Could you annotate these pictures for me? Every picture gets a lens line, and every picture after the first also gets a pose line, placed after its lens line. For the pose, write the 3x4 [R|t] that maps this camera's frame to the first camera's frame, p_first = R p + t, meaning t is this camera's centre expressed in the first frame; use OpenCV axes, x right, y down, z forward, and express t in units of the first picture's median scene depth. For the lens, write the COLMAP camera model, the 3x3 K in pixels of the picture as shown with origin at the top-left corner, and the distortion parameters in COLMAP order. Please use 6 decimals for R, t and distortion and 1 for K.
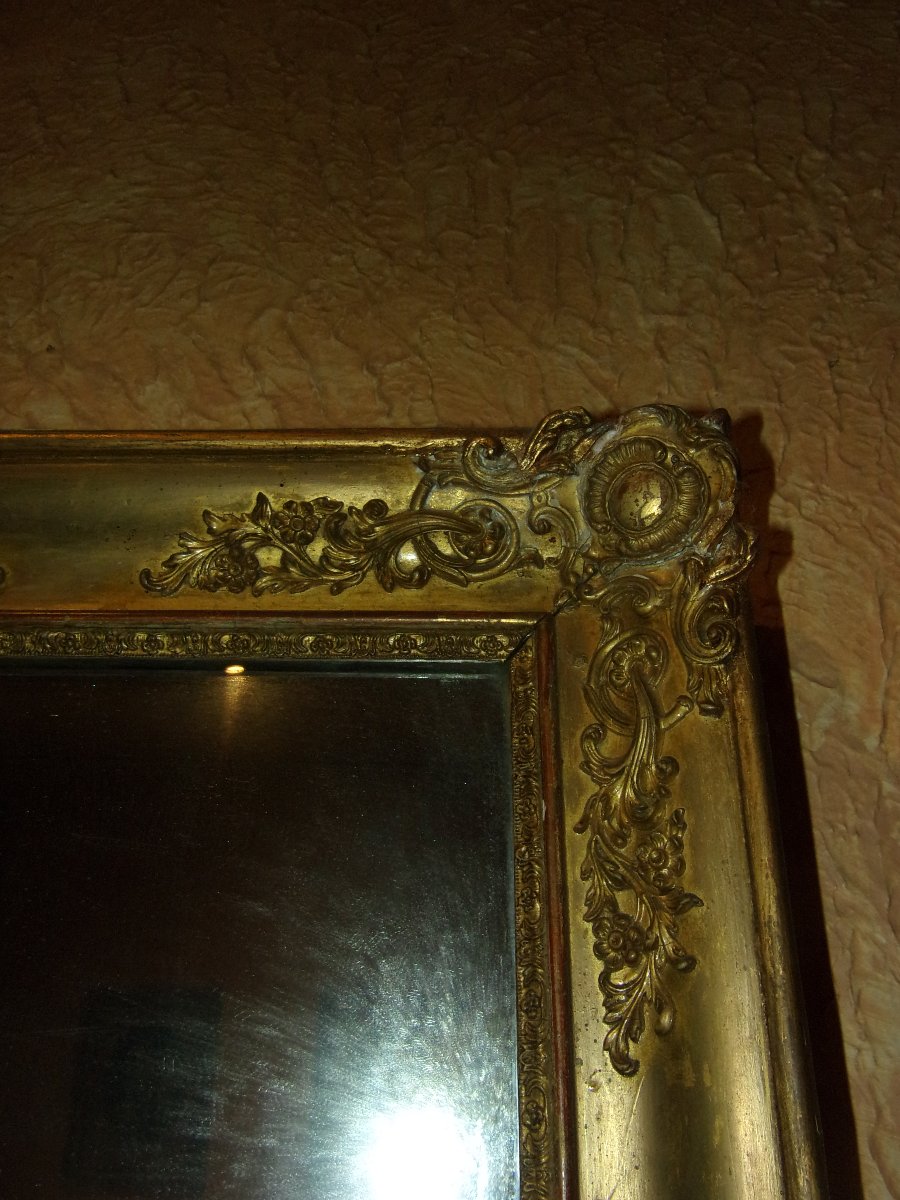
lens RADIAL K [[1048.5, 0, 451.9], [0, 1048.5, 595.8], [0, 0, 1]] dist [-0.009494, 0.007536]
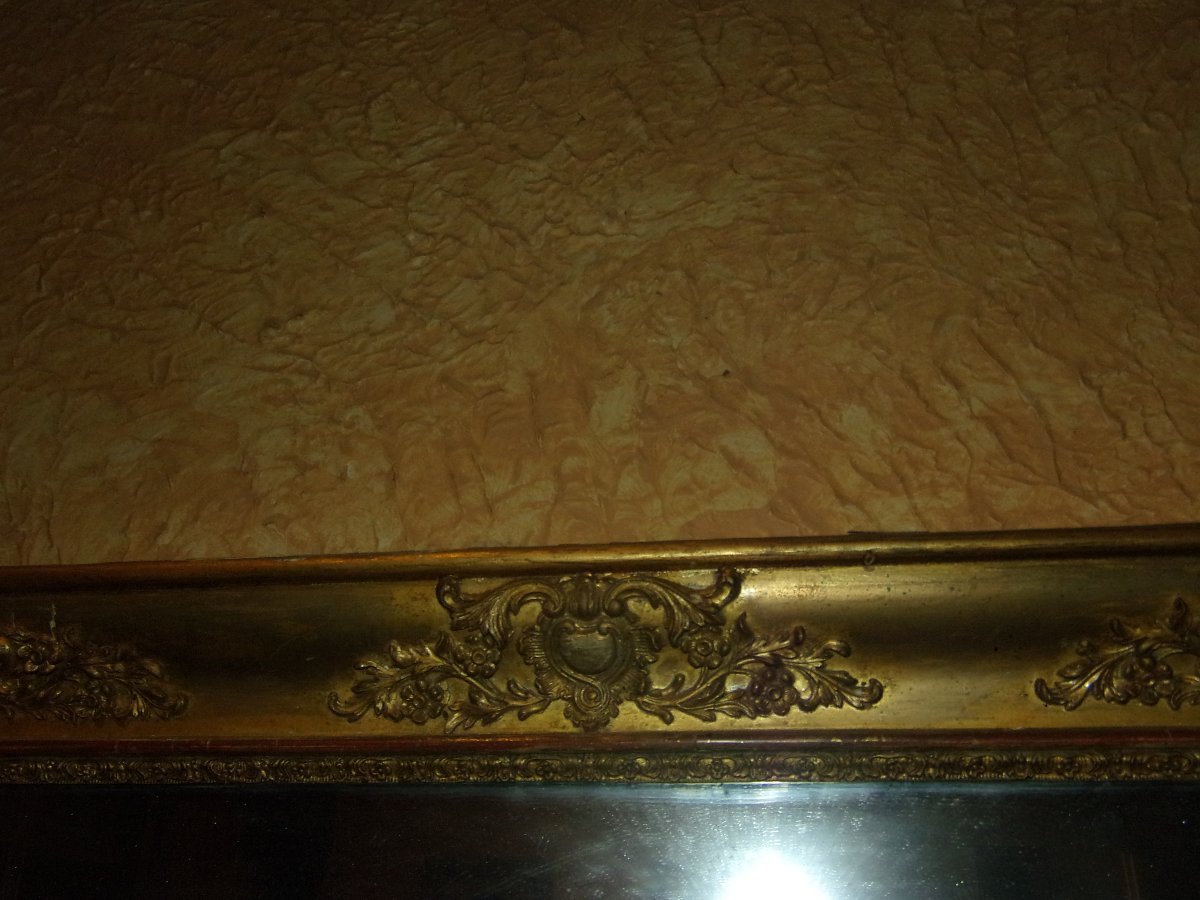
lens RADIAL K [[1048.5, 0, 599.1], [0, 1048.5, 452.9], [0, 0, 1]] dist [-0.009494, 0.007536]
pose [[0.993289, -0.046893, -0.105730, -0.382966], [0.048248, 0.998782, 0.010294, -0.170049], [0.105119, -0.015327, 0.994342, 0.026892]]
